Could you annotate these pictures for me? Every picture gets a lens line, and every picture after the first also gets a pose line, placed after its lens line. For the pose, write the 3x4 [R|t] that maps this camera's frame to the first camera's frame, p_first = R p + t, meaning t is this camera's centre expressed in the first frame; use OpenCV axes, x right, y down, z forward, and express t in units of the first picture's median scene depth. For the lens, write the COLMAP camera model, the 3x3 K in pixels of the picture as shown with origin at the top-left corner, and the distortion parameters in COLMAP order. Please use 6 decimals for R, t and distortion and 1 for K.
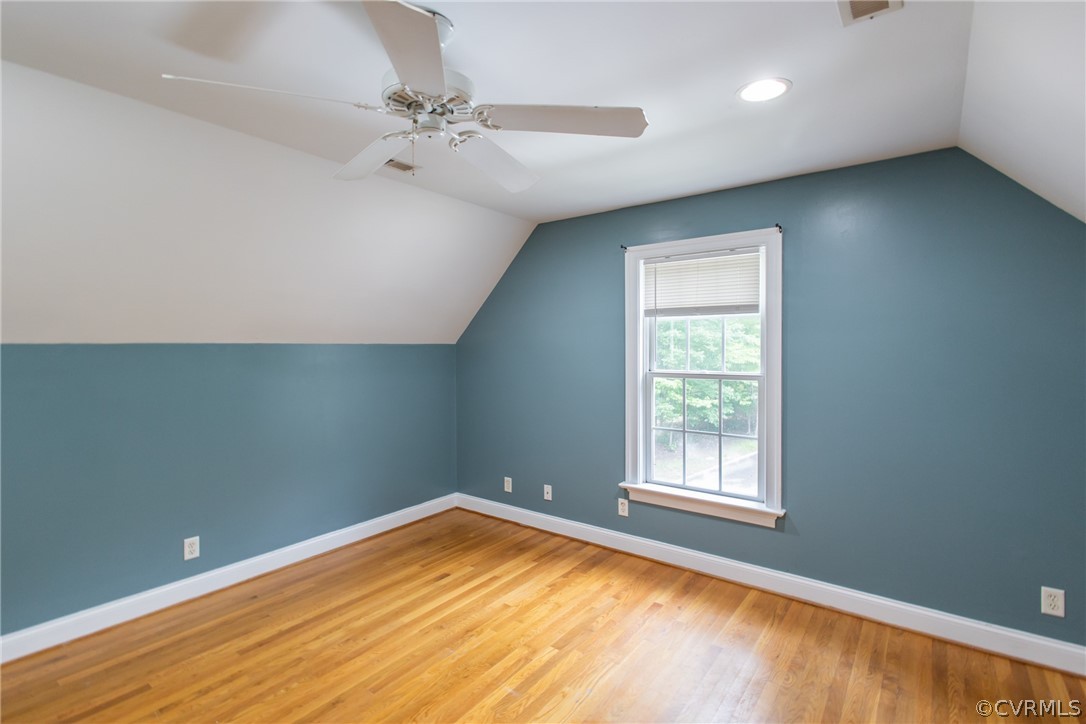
lens RADIAL K [[497.2, 0, 542.0], [0, 497.2, 362.7], [0, 0, 1]] dist [0.012407, -0.000374]
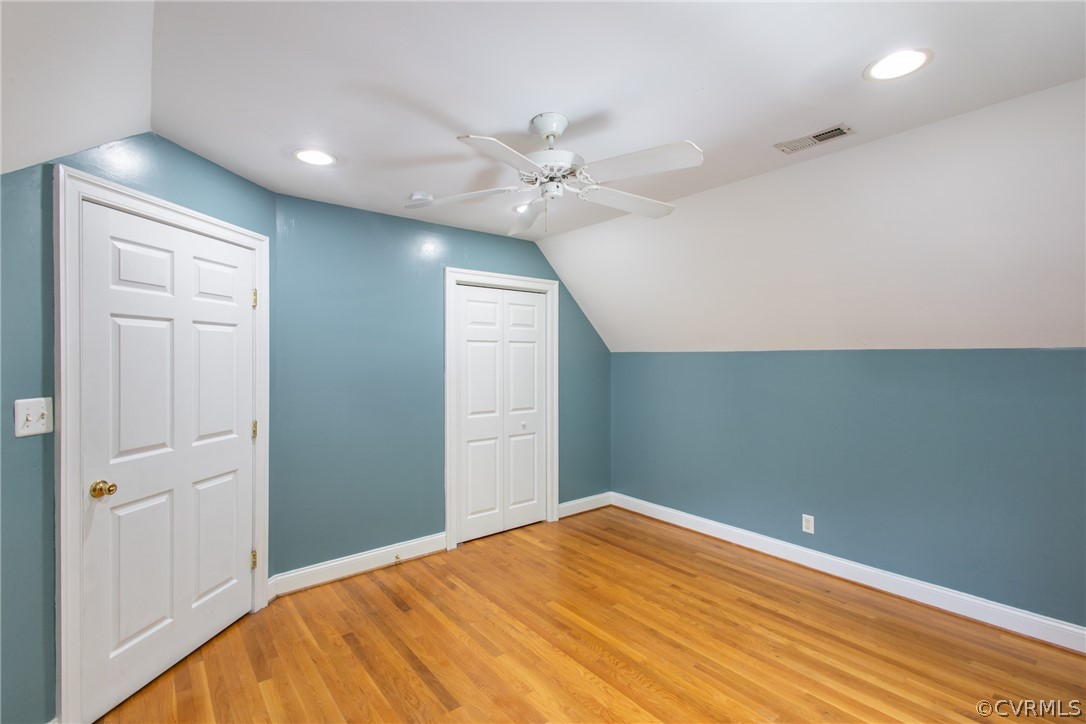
lens RADIAL K [[497.2, 0, 542.0], [0, 497.2, 362.7], [0, 0, 1]] dist [0.012407, -0.000374]
pose [[-0.250567, 0.012397, -0.968020, 0.662048], [-0.018369, 0.999677, 0.017557, -0.019630], [0.967925, 0.022181, -0.250259, 0.763876]]
